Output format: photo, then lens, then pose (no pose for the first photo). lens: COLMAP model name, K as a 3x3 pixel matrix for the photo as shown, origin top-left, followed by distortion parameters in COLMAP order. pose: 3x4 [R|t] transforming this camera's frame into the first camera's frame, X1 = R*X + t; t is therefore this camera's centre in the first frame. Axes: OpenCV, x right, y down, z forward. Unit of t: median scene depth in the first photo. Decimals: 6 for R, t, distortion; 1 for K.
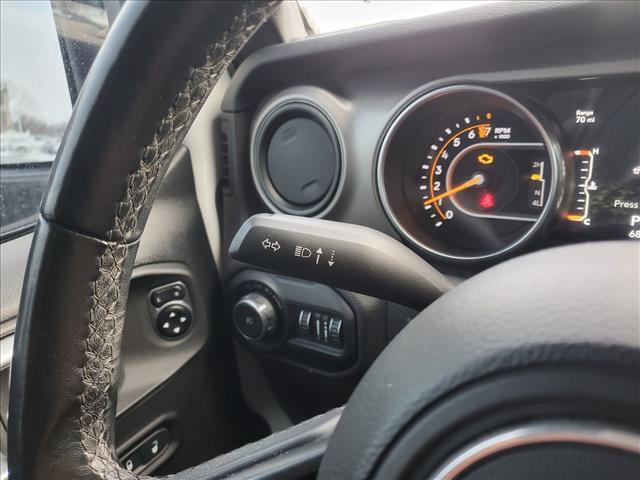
lens RADIAL K [[511.7, 0, 329.6], [0, 511.7, 238.3], [0, 0, 1]] dist [0.008287, -0.004531]
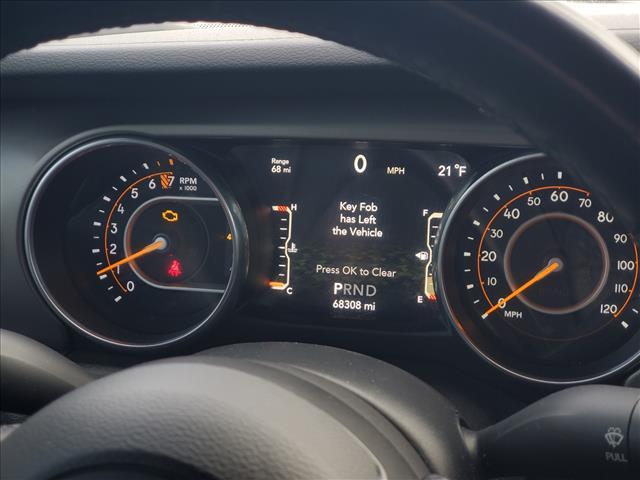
lens RADIAL K [[960.6, 0, 335.4], [0, 960.6, 235.4], [0, 0, 1]] dist [0.042160, 0.000000]
pose [[0.948278, -0.040656, 0.314828, 0.078648], [0.049057, 0.998619, -0.018803, -0.084991], [-0.313628, 0.033275, 0.948963, -0.490214]]
